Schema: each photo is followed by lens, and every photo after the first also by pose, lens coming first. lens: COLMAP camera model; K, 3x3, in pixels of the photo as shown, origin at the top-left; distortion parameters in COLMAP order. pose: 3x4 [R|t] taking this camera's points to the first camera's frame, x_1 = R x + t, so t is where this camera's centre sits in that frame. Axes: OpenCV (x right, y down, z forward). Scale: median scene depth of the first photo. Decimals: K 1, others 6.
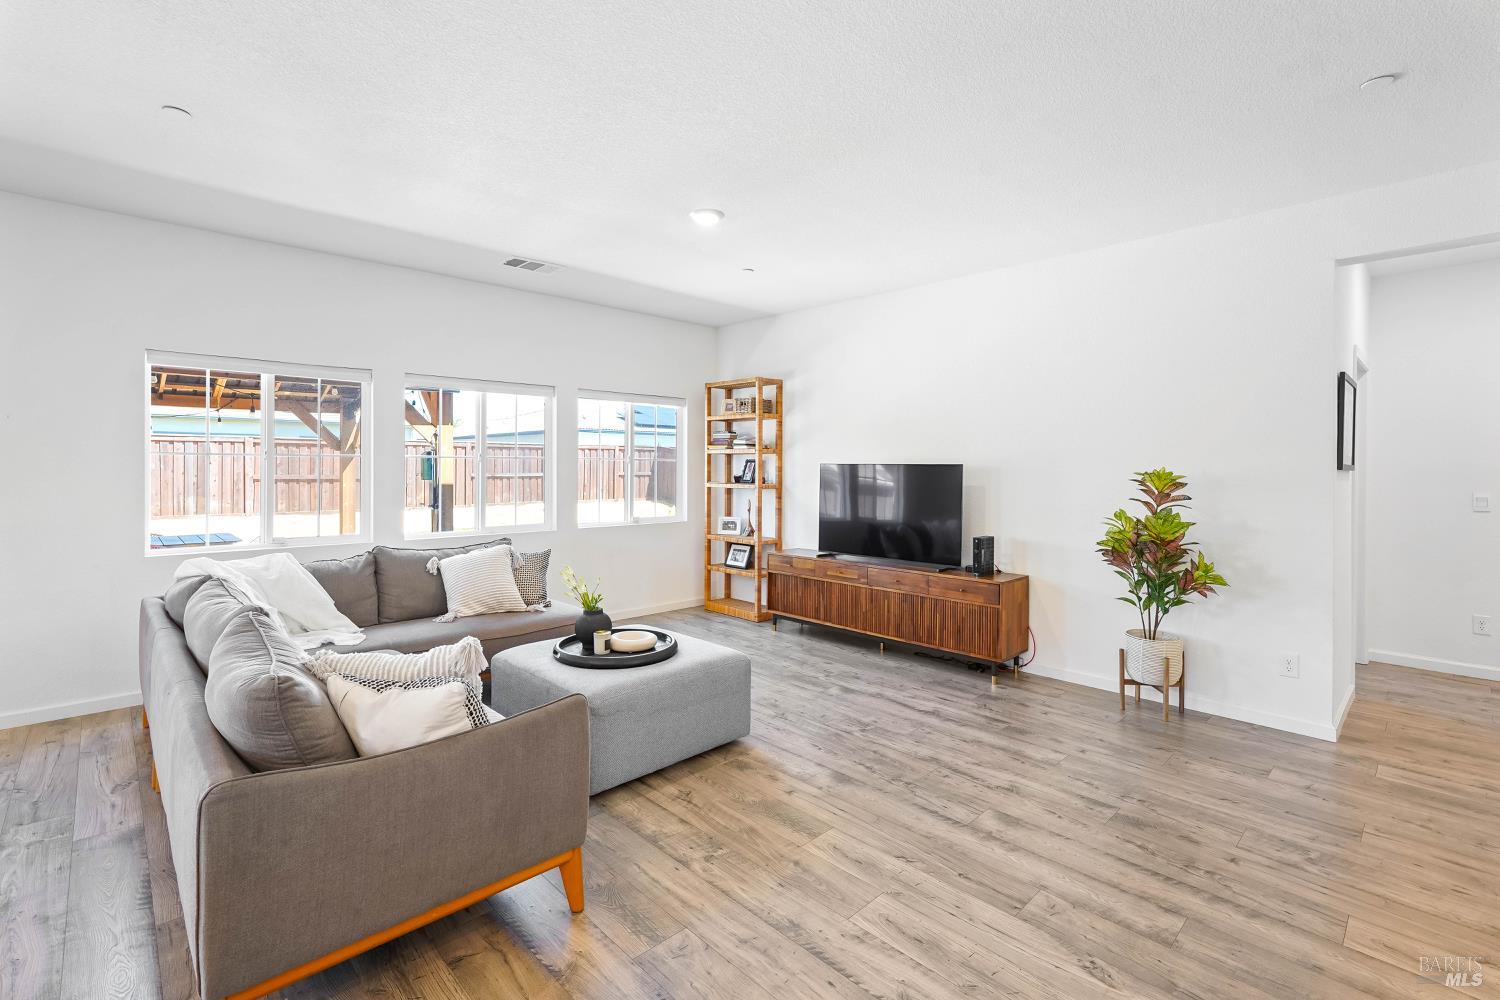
lens RADIAL K [[670.7, 0, 723.5], [0, 670.7, 468.6], [0, 0, 1]] dist [-0.014635, 0.006261]
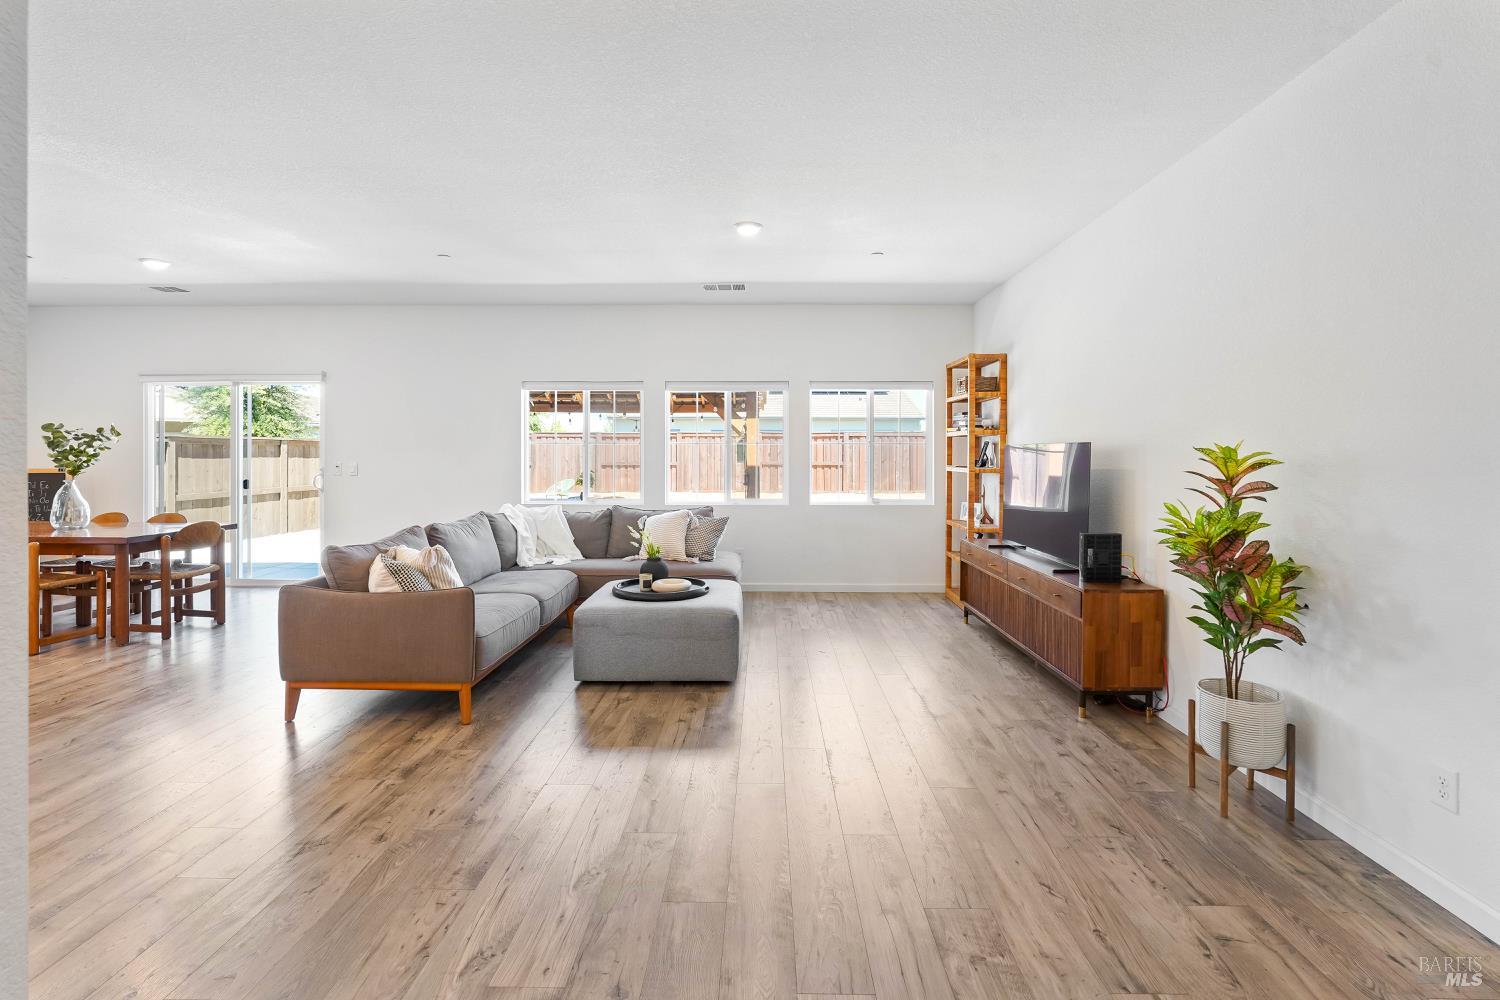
lens RADIAL K [[670.7, 0, 755.6], [0, 670.7, 458.3], [0, 0, 1]] dist [-0.014635, 0.006261]
pose [[0.726280, 0.001107, -0.687399, 0.626605], [-0.002020, 0.999998, -0.000523, 0.014421], [0.687396, 0.001769, 0.726280, 0.146811]]
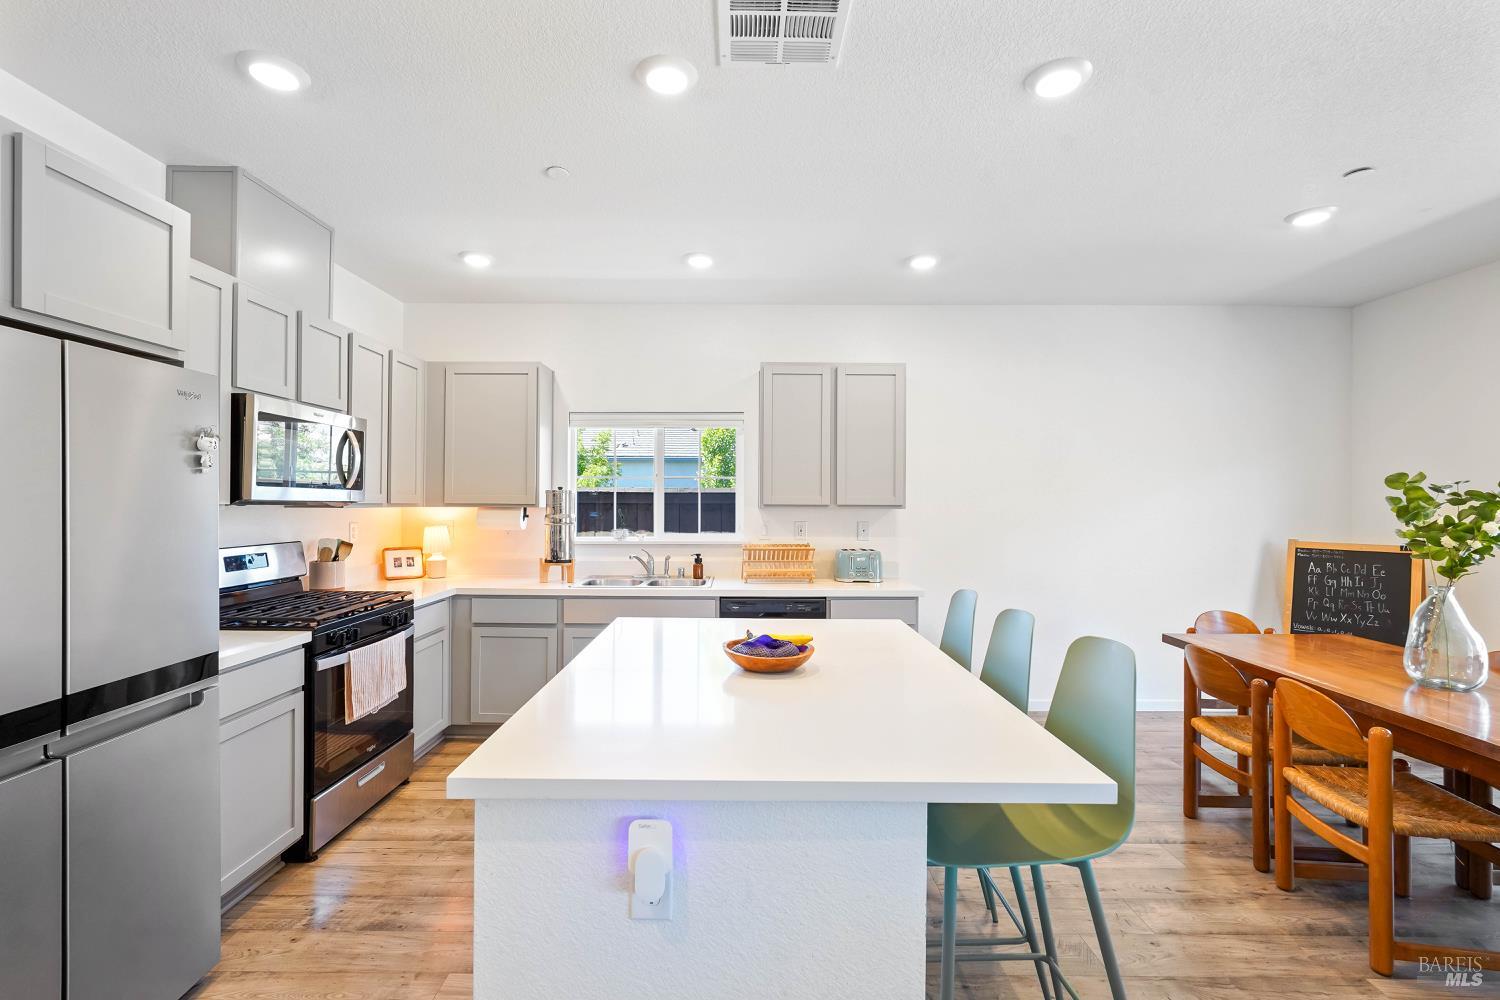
lens RADIAL K [[670.7, 0, 748.8], [0, 670.7, 497.7], [0, 0, 1]] dist [-0.014635, 0.006261]
pose [[-0.679611, -0.010692, -0.733495, -0.164963], [-0.011918, 0.999923, -0.003534, -0.010865], [0.733476, 0.006340, -0.679686, 0.119878]]
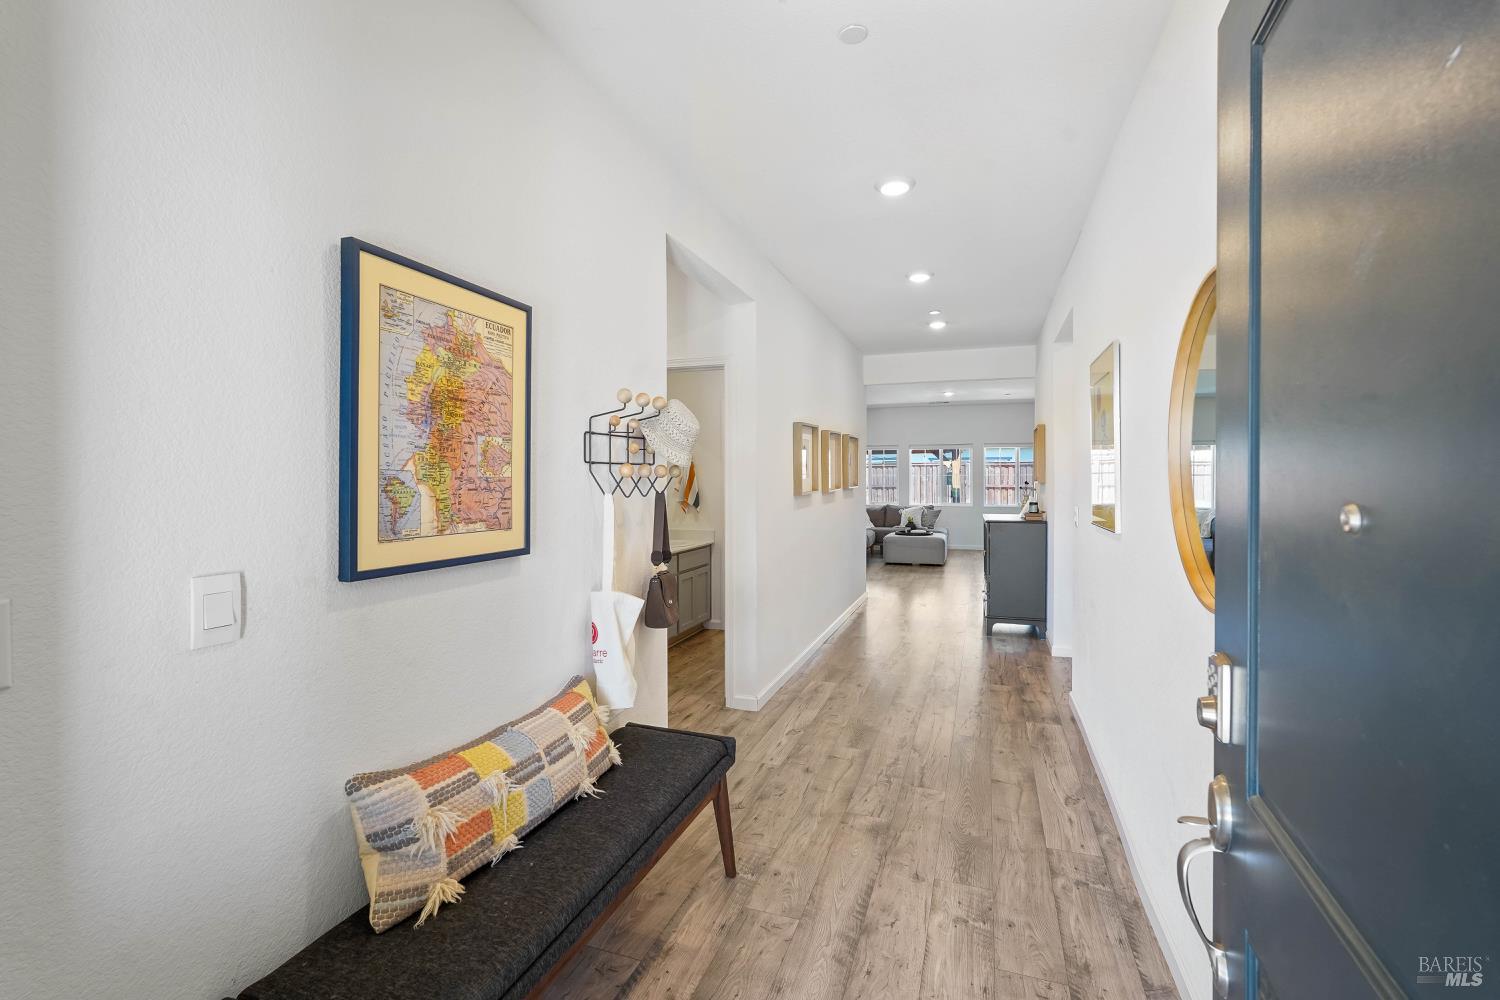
lens RADIAL K [[670.7, 0, 752.7], [0, 670.7, 487.3], [0, 0, 1]] dist [-0.014635, 0.006261]
pose [[0.476138, 0.001043, -0.879370, 1.758095], [-0.001031, 0.999999, 0.000628, 0.034057], [0.879370, 0.000608, 0.476139, -0.948878]]
